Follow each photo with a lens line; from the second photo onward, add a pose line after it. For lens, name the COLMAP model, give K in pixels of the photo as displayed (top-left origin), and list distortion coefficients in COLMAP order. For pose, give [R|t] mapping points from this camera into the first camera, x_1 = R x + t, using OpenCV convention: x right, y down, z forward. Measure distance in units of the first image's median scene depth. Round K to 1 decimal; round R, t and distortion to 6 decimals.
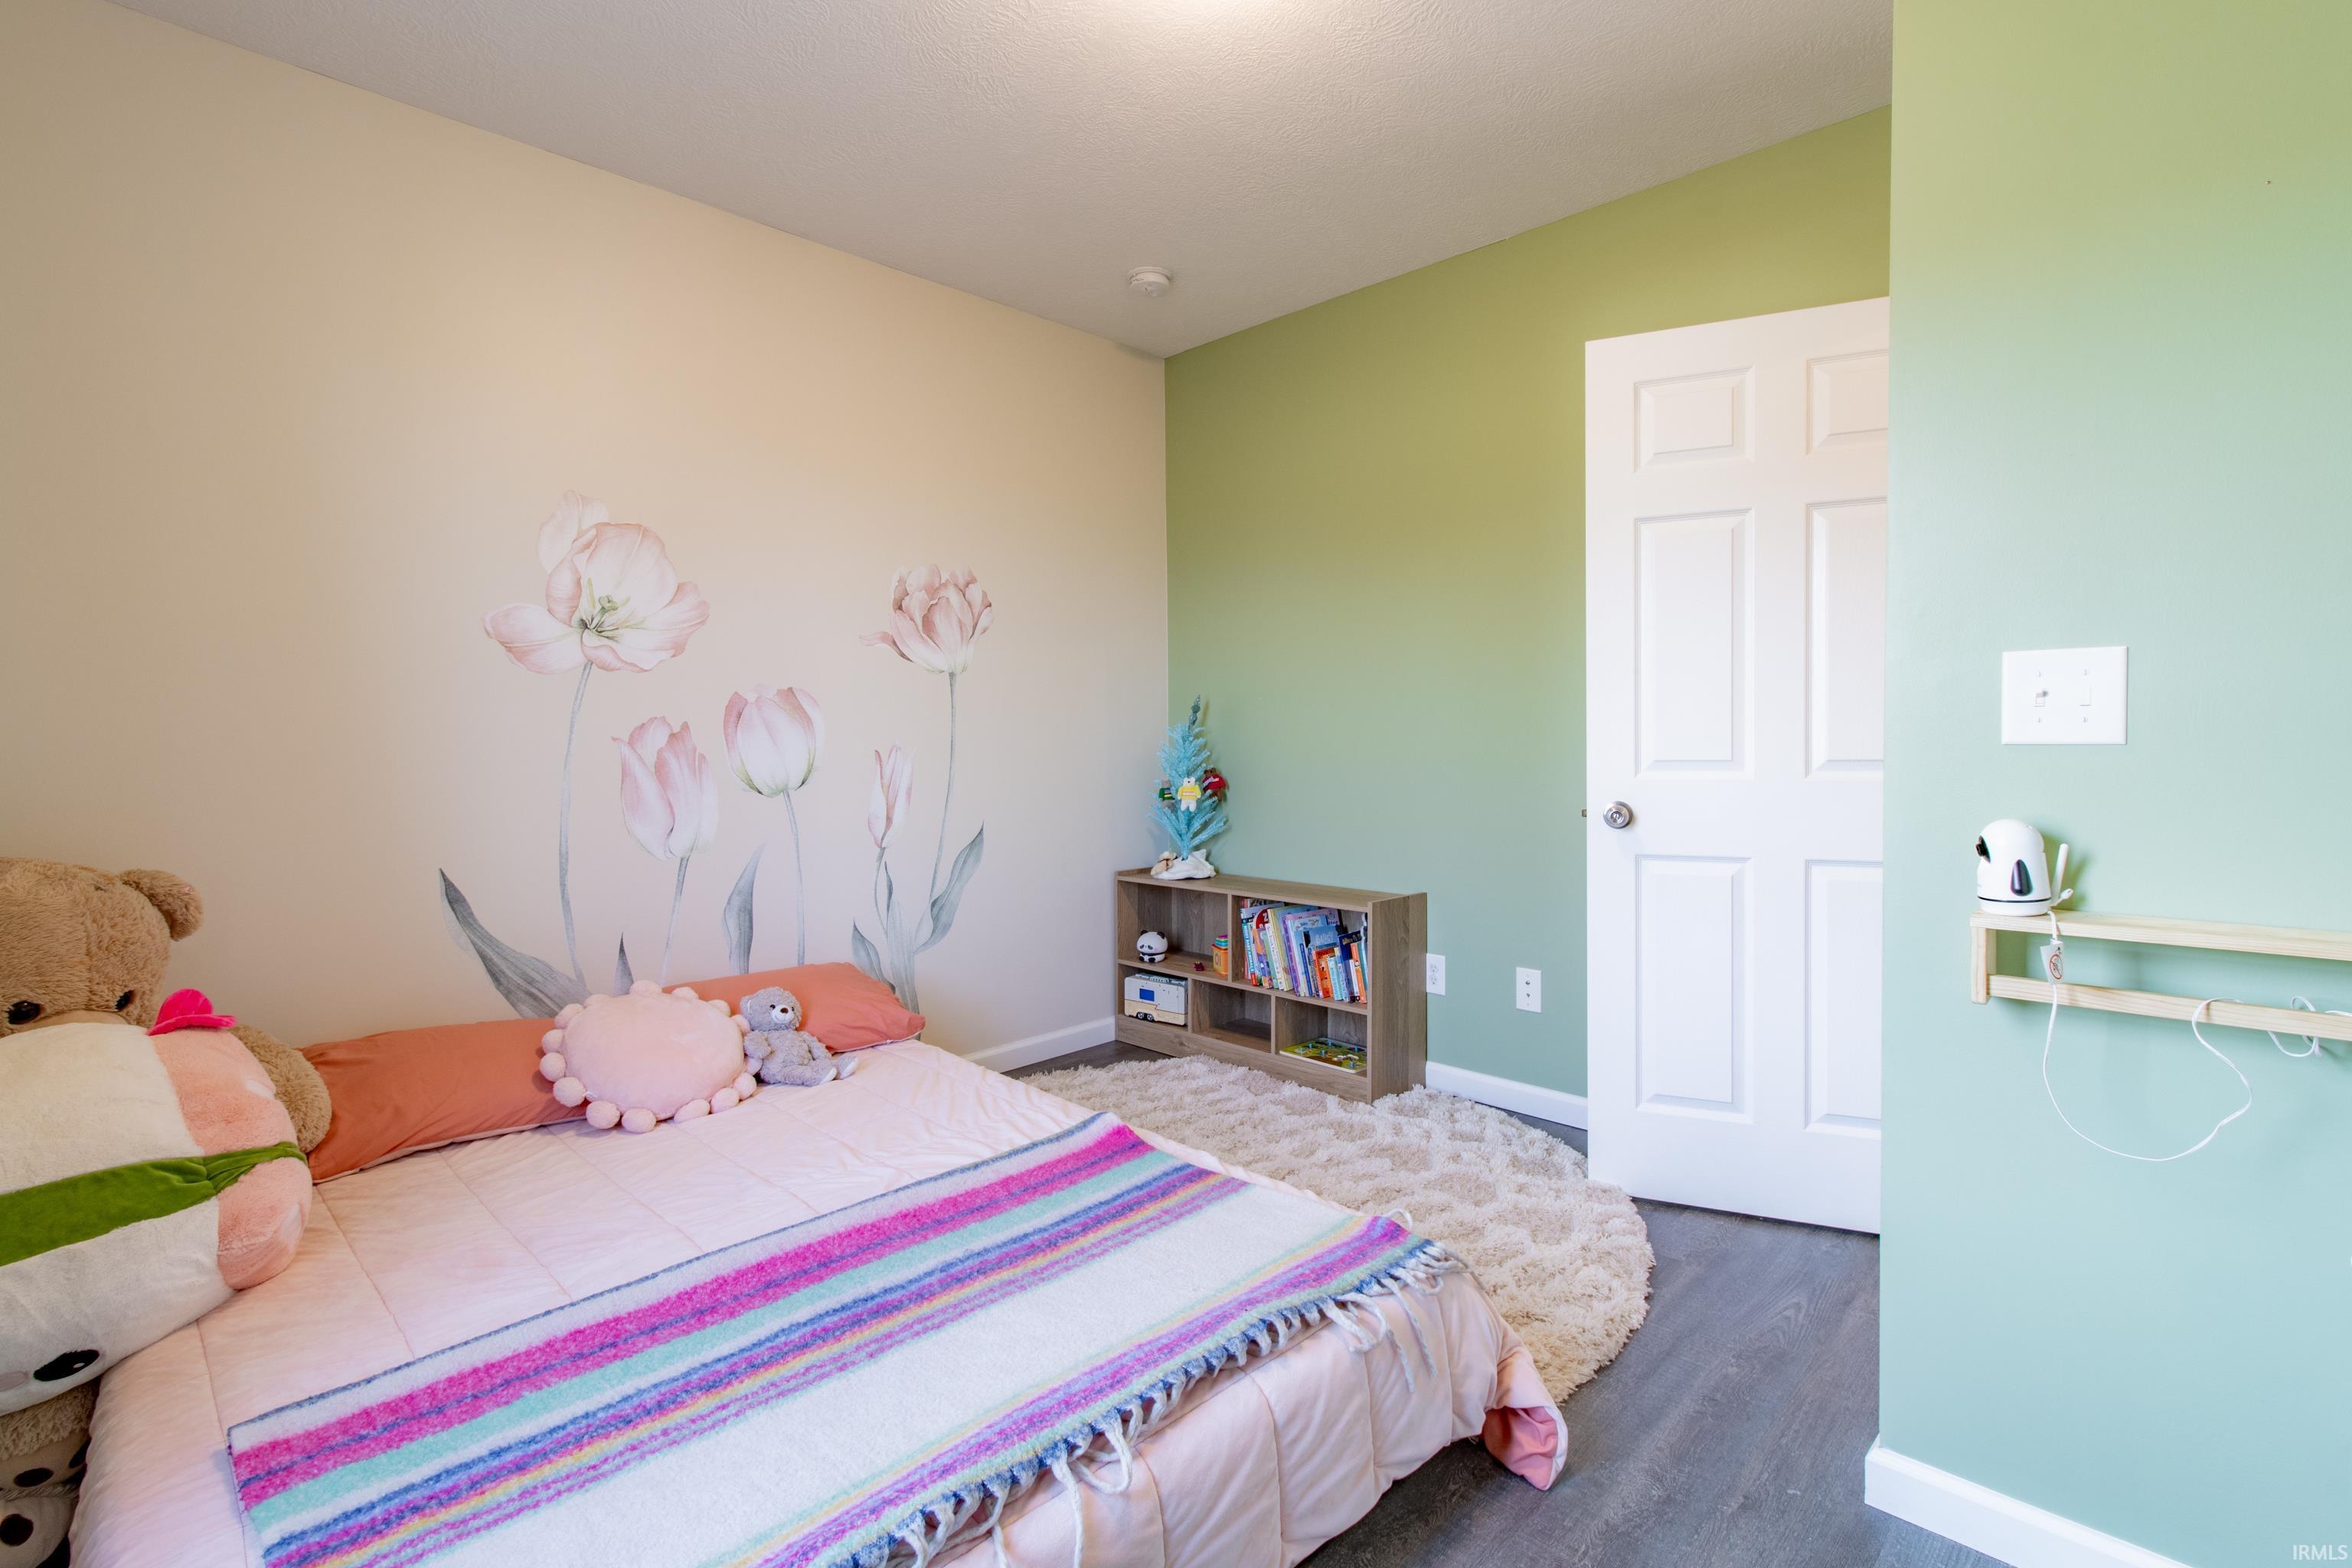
lens RADIAL K [[1083.1, 0, 1183.4], [0, 1083.1, 761.5], [0, 0, 1]] dist [0.000439, 0.000173]
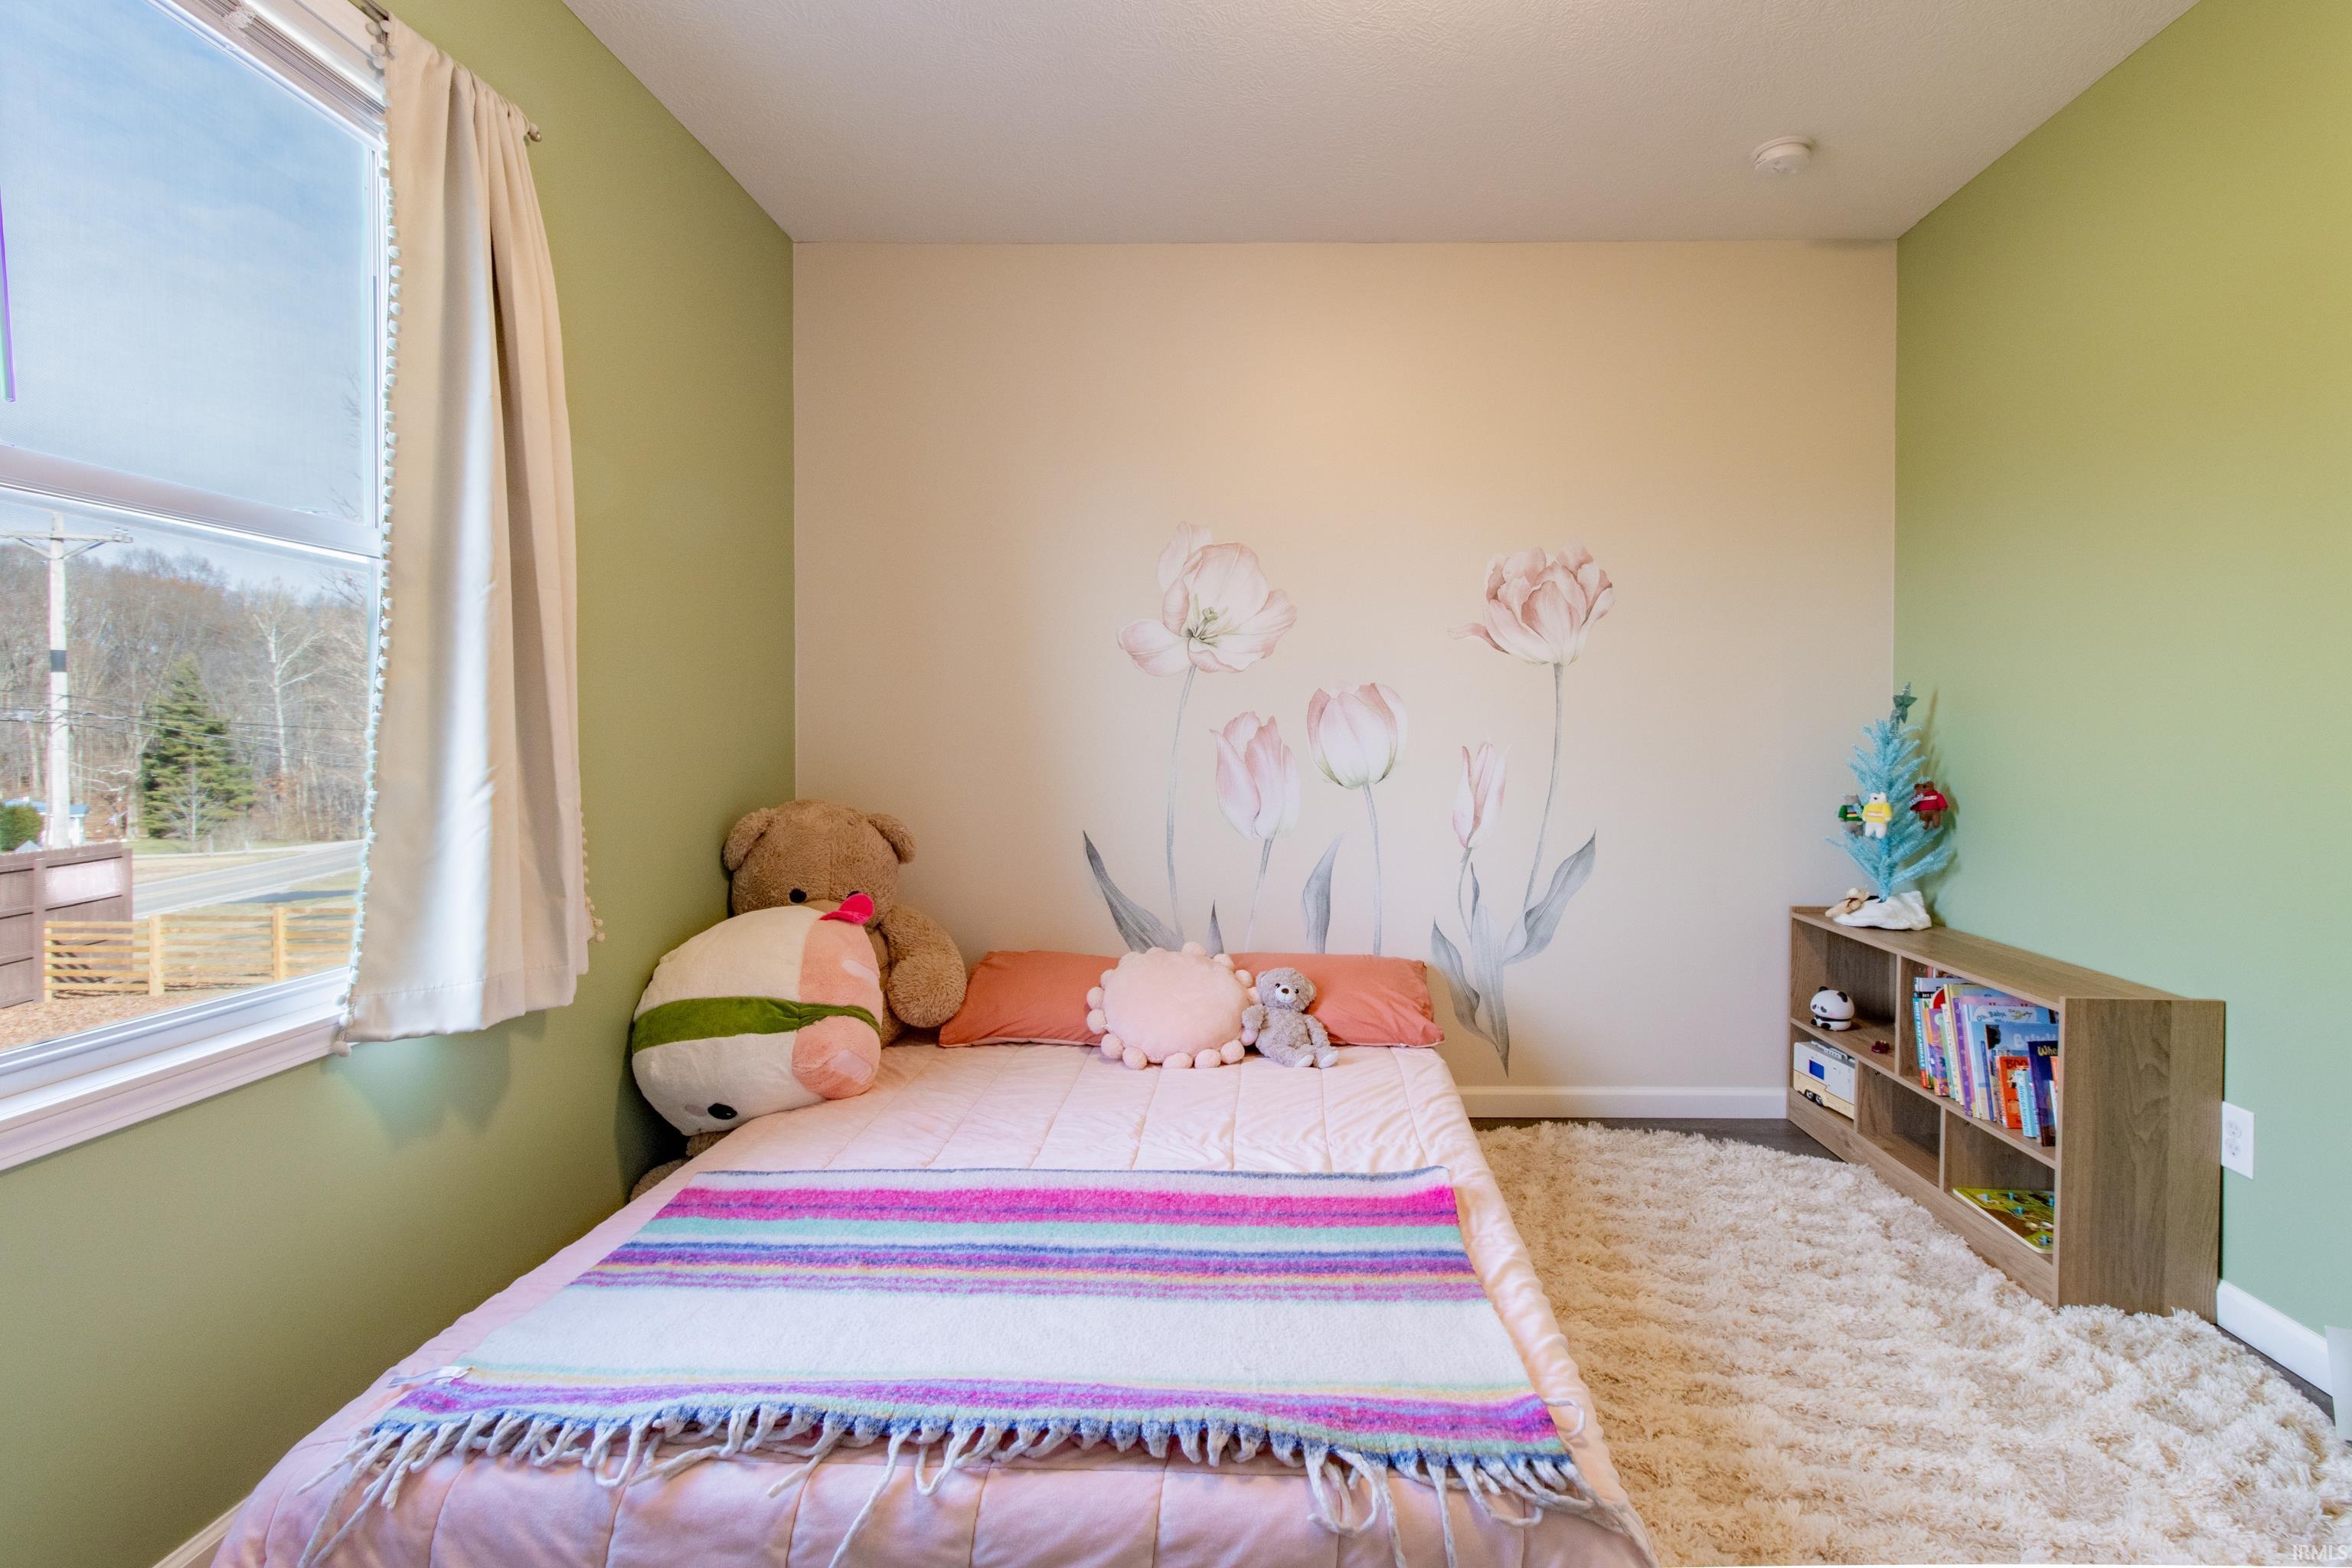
lens RADIAL K [[1109.1, 0, 1222.9], [0, 1109.1, 744.5], [0, 0, 1]] dist [0.002749, 0.000479]
pose [[0.689360, 0.021280, -0.724107, 0.324343], [-0.029511, 0.999564, 0.001280, -0.008030], [0.723818, 0.020487, 0.689687, 0.183936]]
